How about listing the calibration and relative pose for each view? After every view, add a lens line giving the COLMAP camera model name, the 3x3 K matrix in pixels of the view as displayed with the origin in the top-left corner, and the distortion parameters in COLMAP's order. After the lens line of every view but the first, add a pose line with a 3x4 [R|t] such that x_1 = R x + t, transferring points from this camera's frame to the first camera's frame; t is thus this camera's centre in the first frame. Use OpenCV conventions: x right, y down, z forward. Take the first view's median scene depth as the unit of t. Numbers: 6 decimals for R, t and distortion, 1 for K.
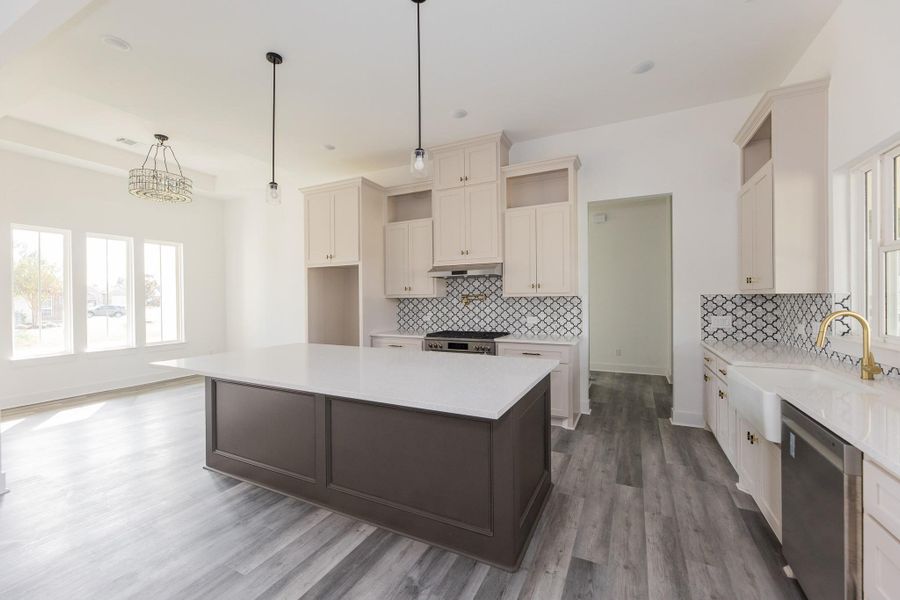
lens RADIAL K [[364.4, 0, 455.1], [0, 364.4, 298.7], [0, 0, 1]] dist [-0.002553, 0.000108]
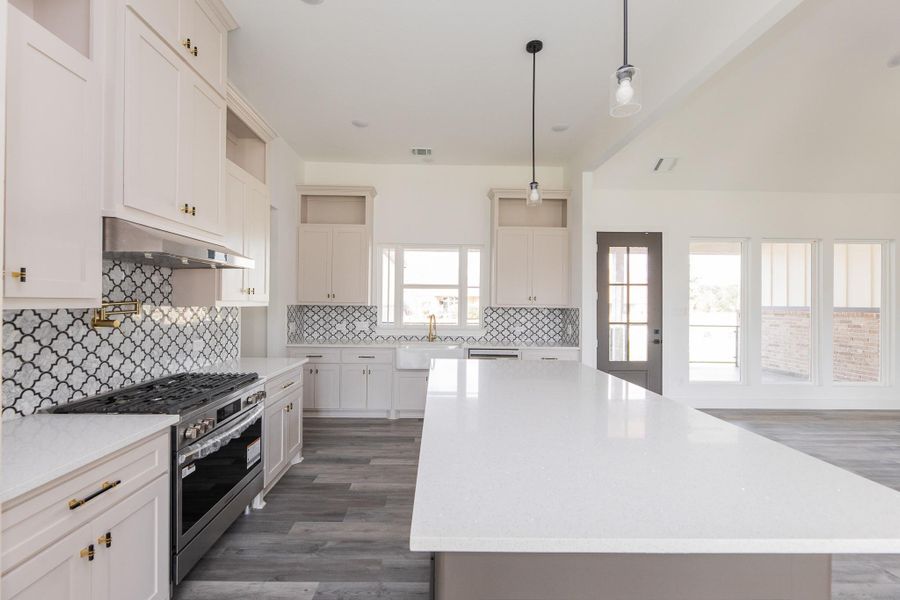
lens RADIAL K [[385.0, 0, 440.9], [0, 385.0, 304.6], [0, 0, 1]] dist [-0.009791, 0.000425]
pose [[-0.455386, 0.002388, 0.890291, -0.647511], [-0.005294, 0.999971, -0.005390, -0.008424], [-0.890279, -0.007168, -0.455360, 1.121911]]
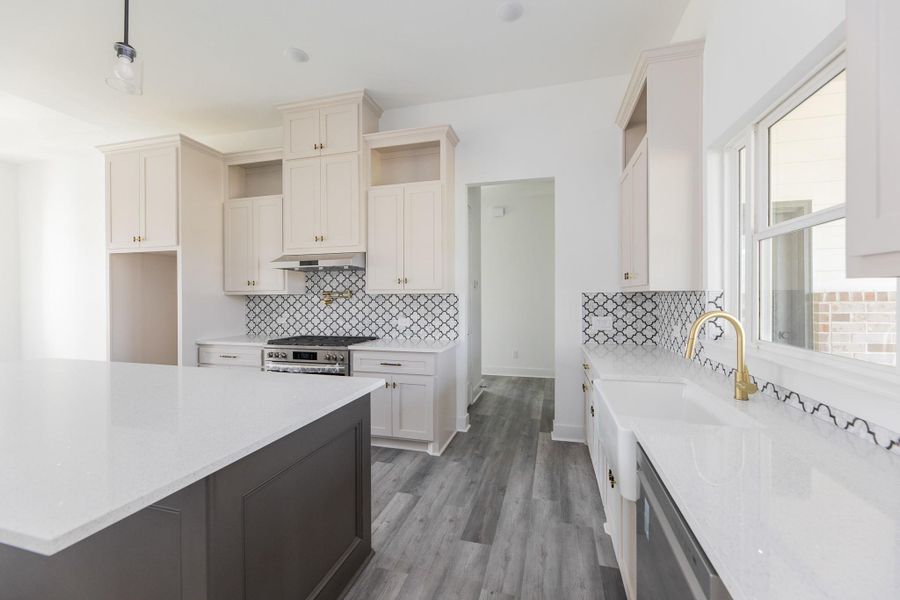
lens RADIAL K [[364.4, 0, 456.0], [0, 364.4, 298.7], [0, 0, 1]] dist [-0.002553, 0.000108]
pose [[0.981667, 0.005042, 0.190537, 0.203381], [-0.005161, 0.999987, 0.000131, 0.005184], [-0.190534, -0.001112, 0.981680, 0.185318]]
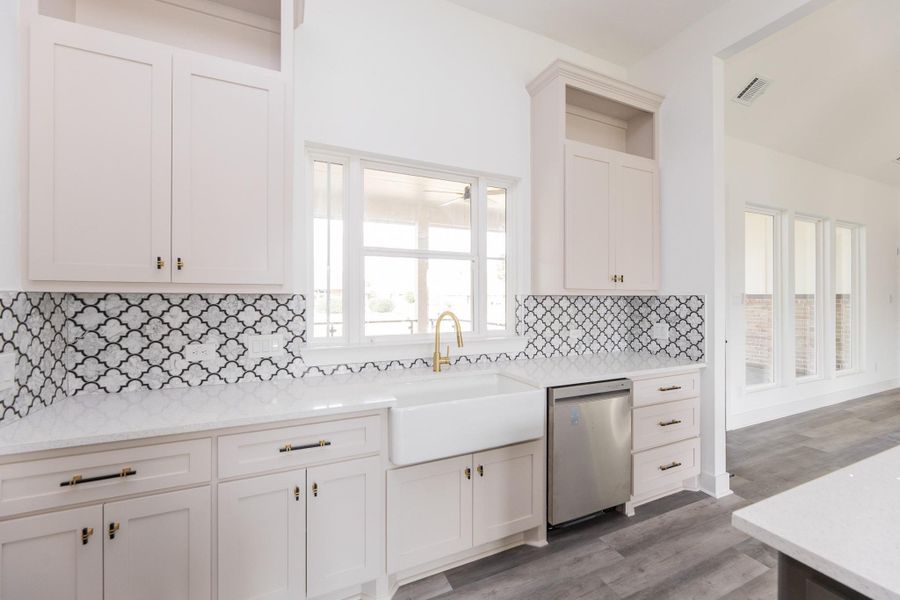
lens RADIAL K [[364.4, 0, 456.6], [0, 364.4, 299.2], [0, 0, 1]] dist [-0.002553, 0.000108]
pose [[-0.772750, 0.009882, 0.634634, 0.192189], [0.009285, 0.999948, -0.004263, 0.001361], [-0.634643, 0.002598, -0.772801, 0.966779]]
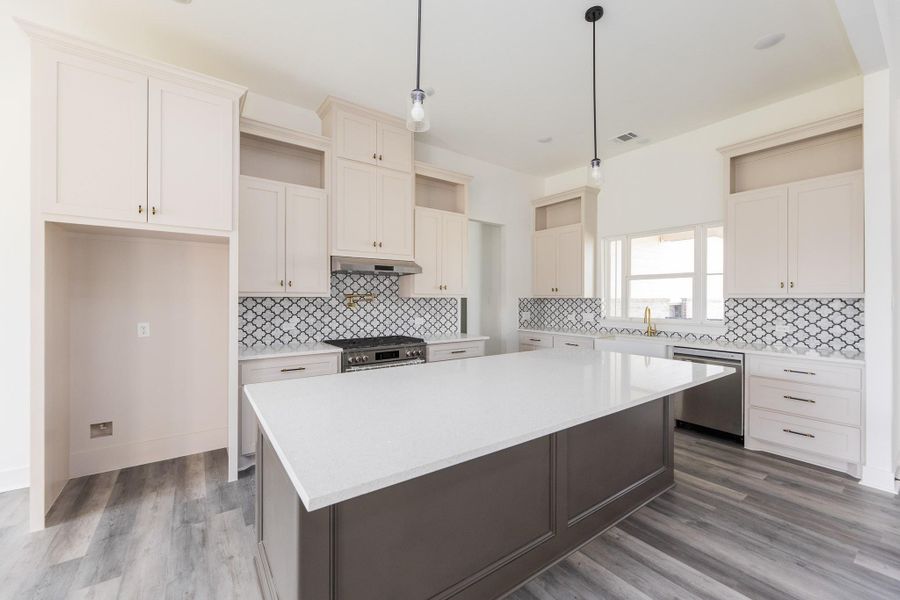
lens RADIAL K [[364.4, 0, 456.9], [0, 364.4, 298.0], [0, 0, 1]] dist [-0.002553, 0.000108]
pose [[0.460865, 0.012421, 0.887384, -0.761717], [-0.005015, 0.999923, -0.011392, 0.007599], [-0.887456, 0.000800, 0.460891, 0.536305]]
